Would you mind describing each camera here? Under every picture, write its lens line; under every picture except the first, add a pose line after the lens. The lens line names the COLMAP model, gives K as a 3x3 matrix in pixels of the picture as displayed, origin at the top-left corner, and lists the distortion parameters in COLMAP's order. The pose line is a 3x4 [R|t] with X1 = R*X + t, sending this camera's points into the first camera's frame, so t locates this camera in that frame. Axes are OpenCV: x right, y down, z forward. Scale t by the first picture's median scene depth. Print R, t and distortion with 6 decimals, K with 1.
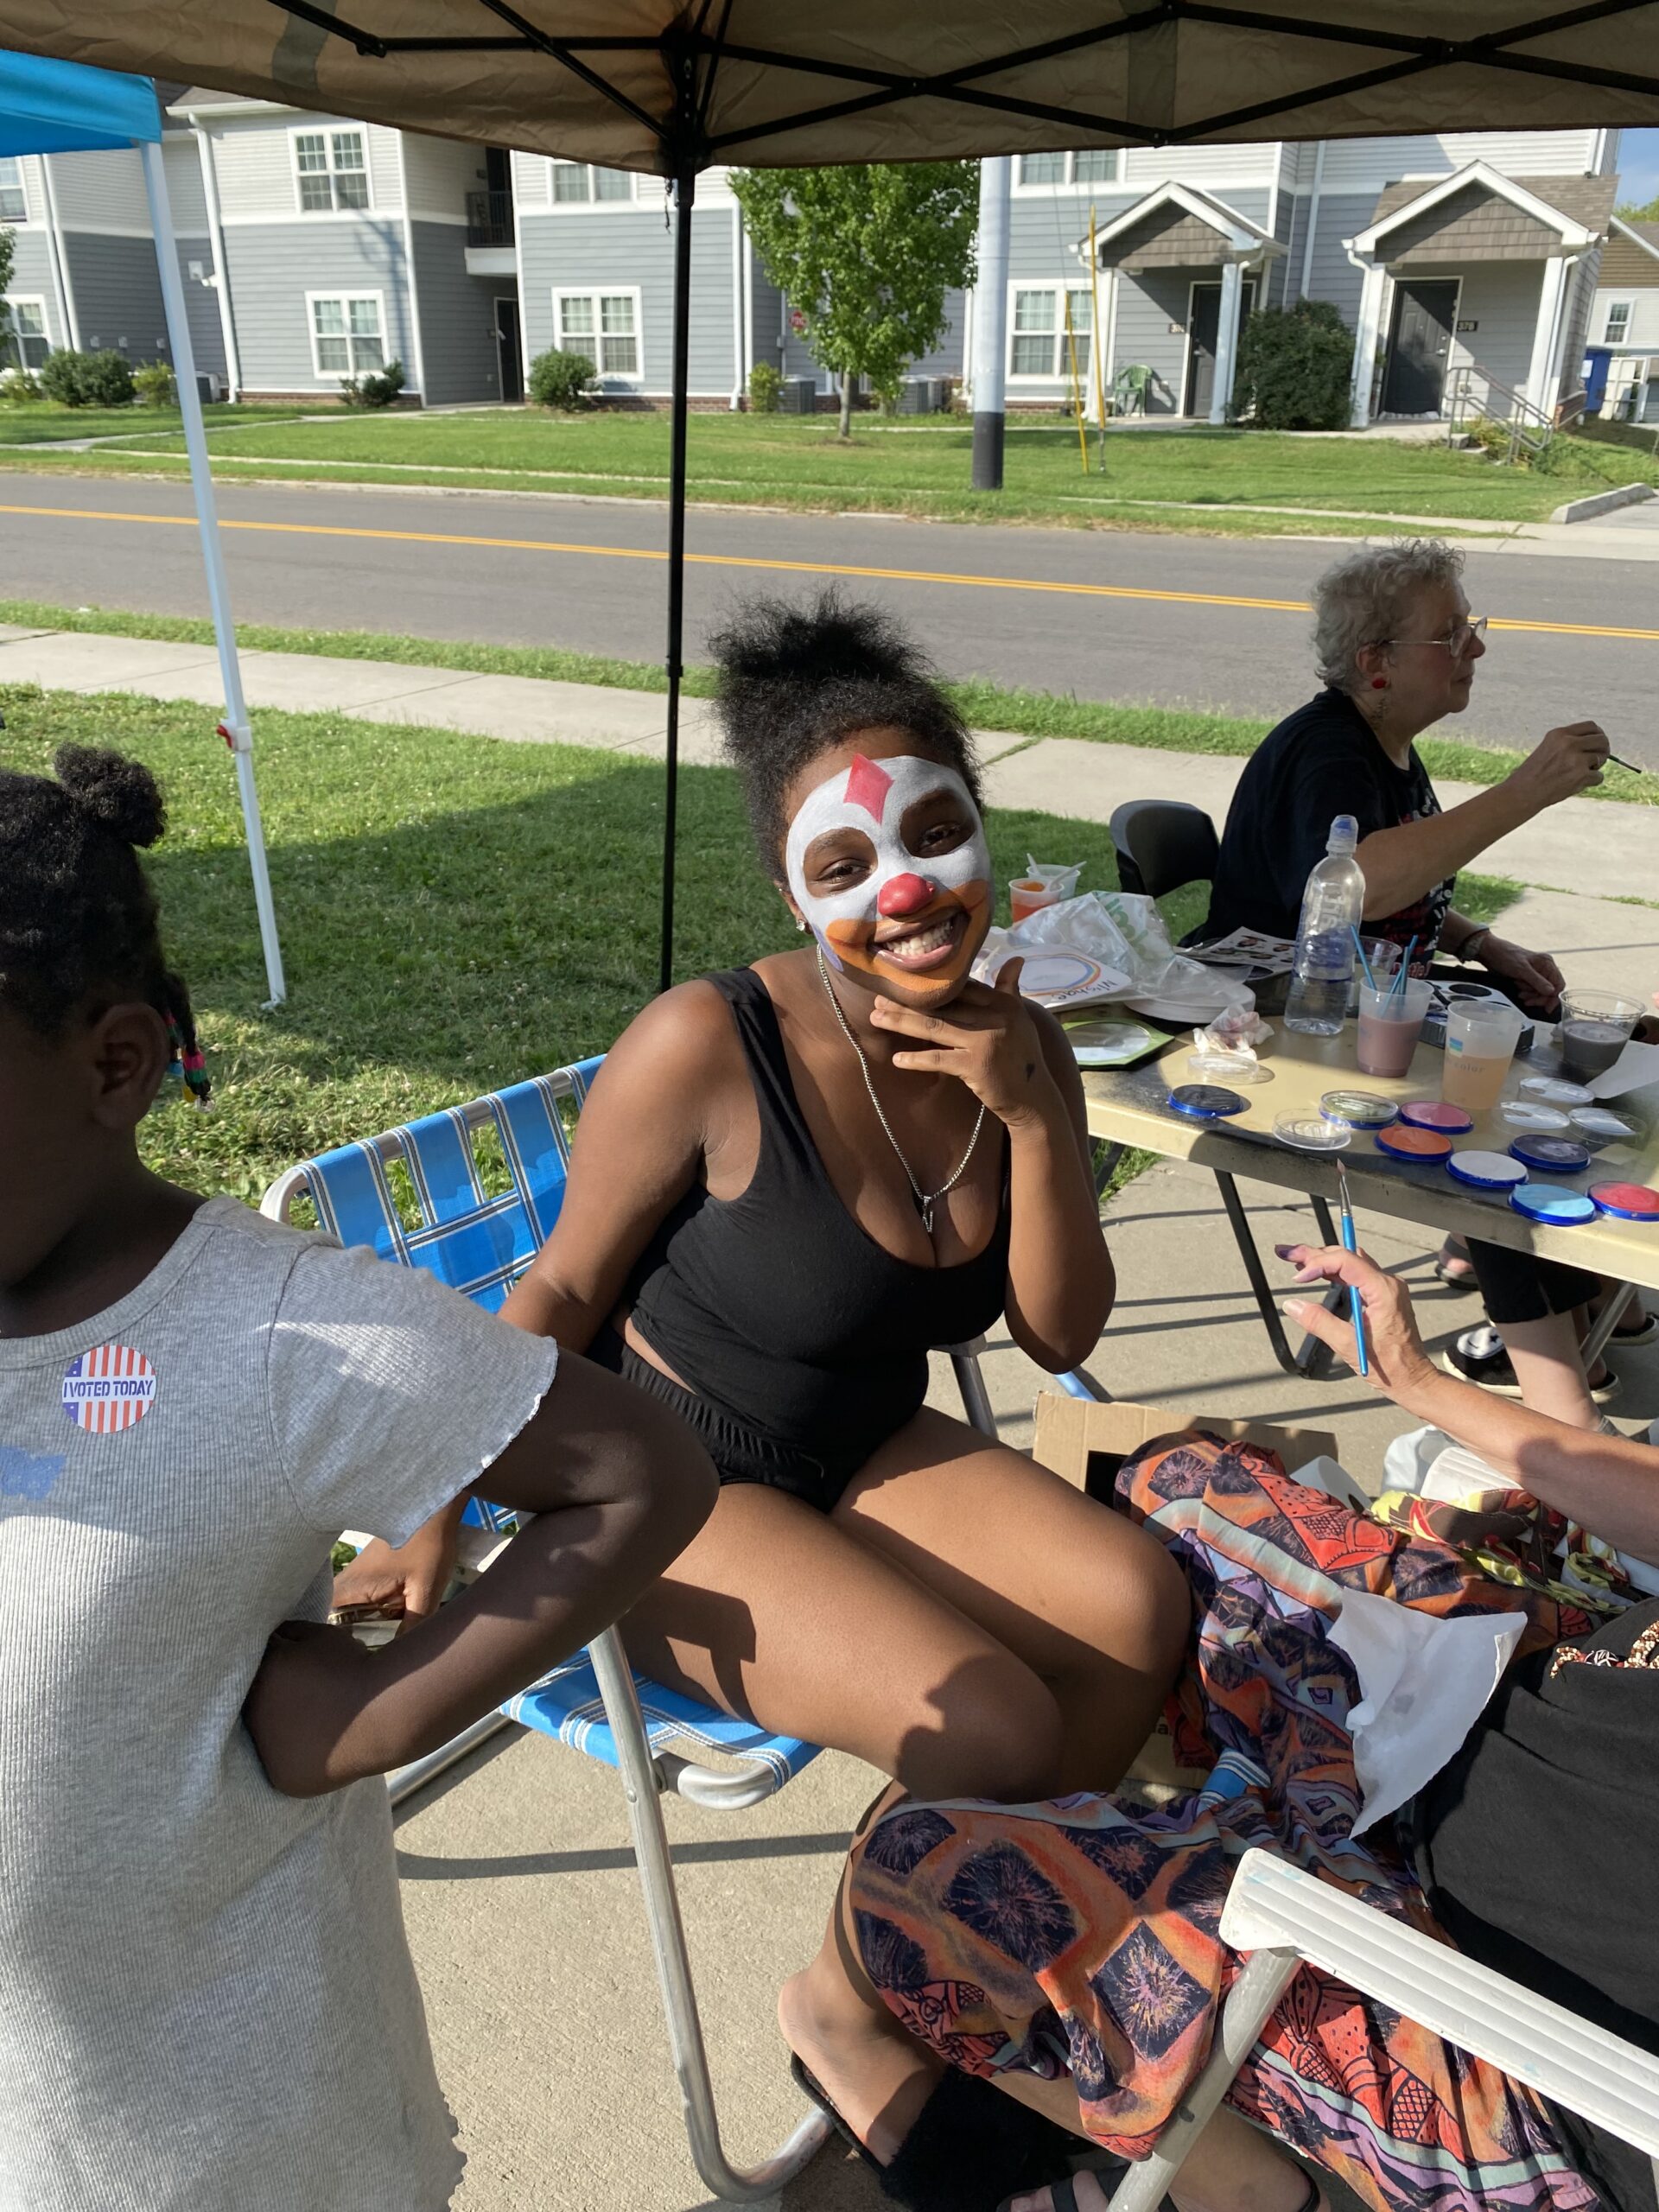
lens RADIAL K [[1685.5, 0, 827.3], [0, 1685.5, 1113.0], [0, 0, 1]] dist [0.001845, -0.001795]
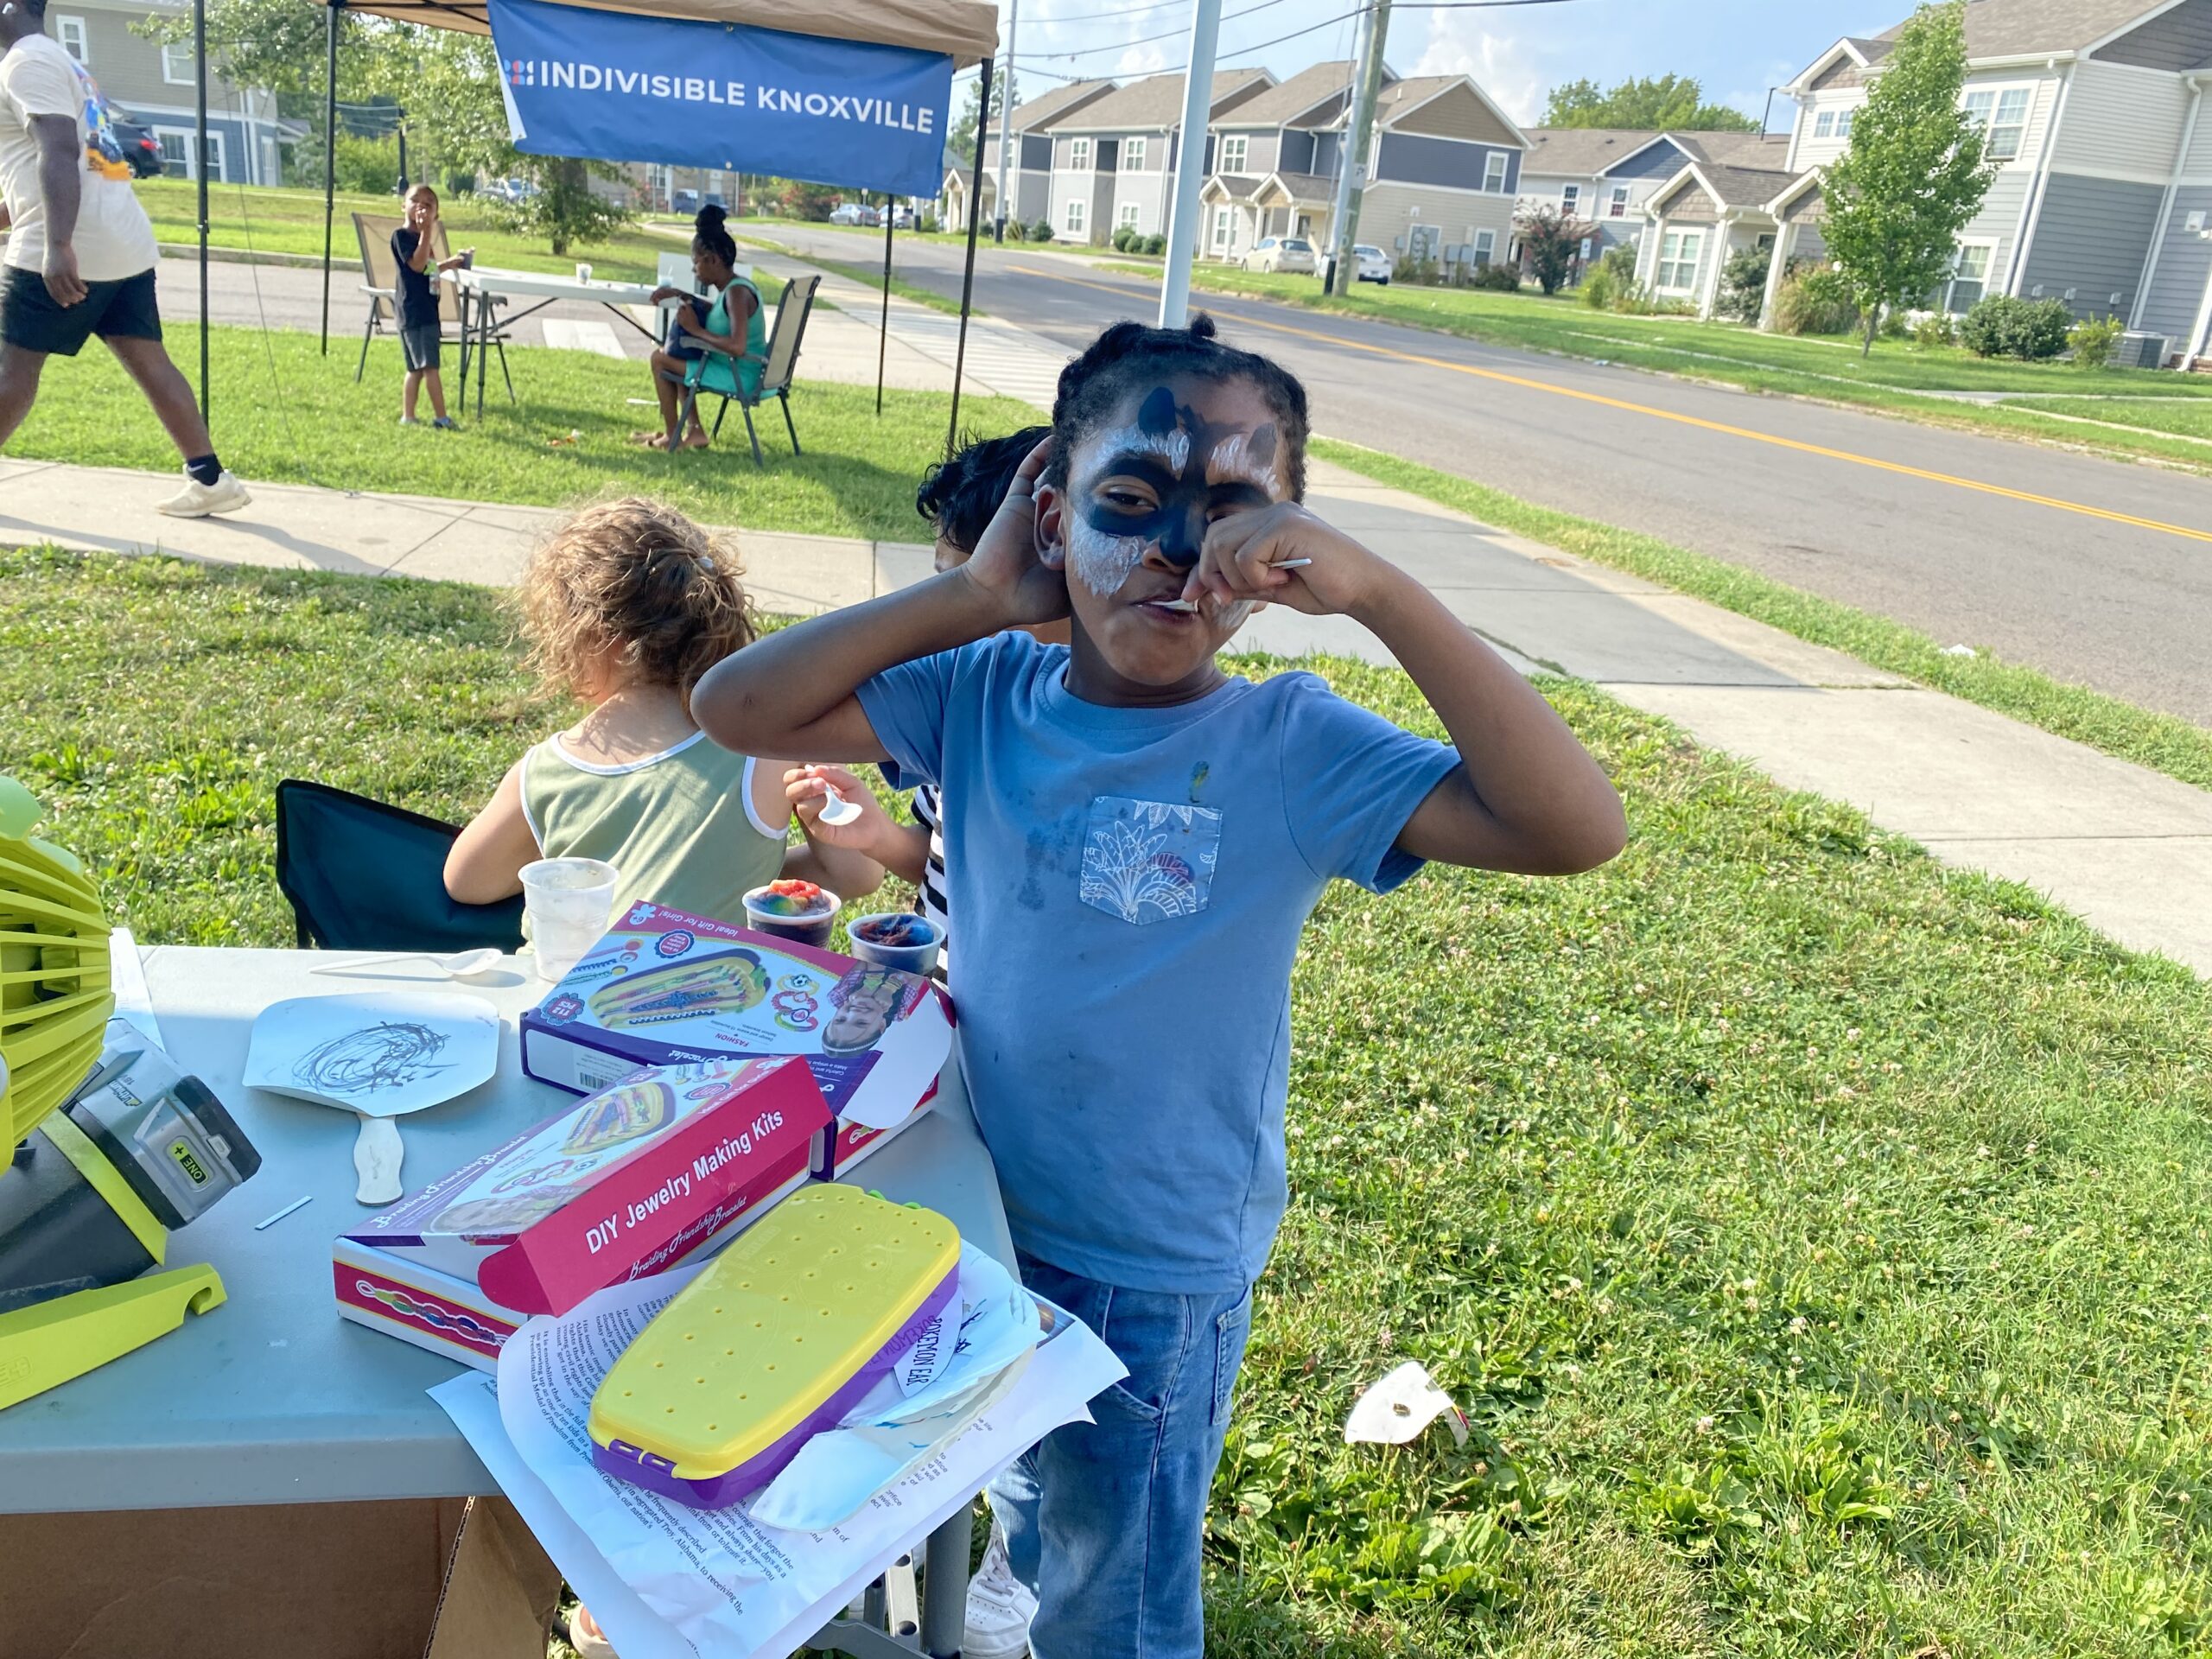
lens RADIAL K [[1685.5, 0, 1103.6], [0, 1685.5, 826.4], [0, 0, 1]] dist [0.001845, -0.001795]
pose [[0.658836, 0.293828, -0.692532, -0.065772], [-0.376383, 0.925813, 0.034735, -0.046075], [0.651361, 0.237773, 0.720550, 0.117494]]
